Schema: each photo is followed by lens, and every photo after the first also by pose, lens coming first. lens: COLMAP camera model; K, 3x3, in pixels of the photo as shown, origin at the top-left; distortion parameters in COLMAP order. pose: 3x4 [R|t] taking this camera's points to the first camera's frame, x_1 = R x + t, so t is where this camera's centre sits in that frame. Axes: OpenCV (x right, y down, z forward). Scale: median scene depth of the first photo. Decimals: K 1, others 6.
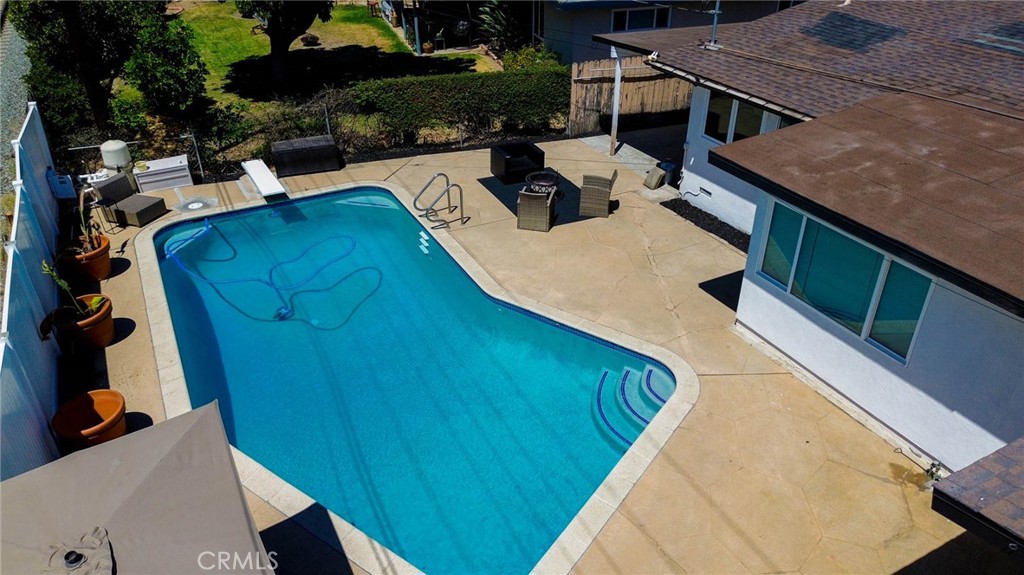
lens RADIAL K [[730.6, 0, 516.1], [0, 730.6, 287.4], [0, 0, 1]] dist [0.016406, -0.003964]
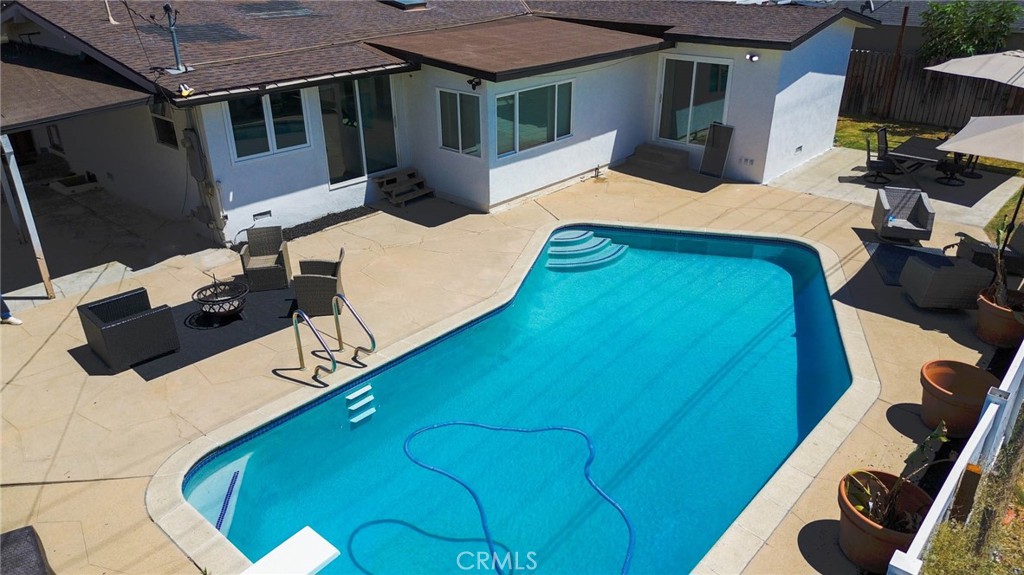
lens RADIAL K [[730.6, 0, 516.1], [0, 730.6, 287.4], [0, 0, 1]] dist [0.016406, -0.003964]
pose [[-0.351432, -0.393276, 0.849606, -0.803517], [0.491782, 0.694660, 0.524974, -0.472241], [-0.796647, 0.602313, -0.050720, 1.022035]]
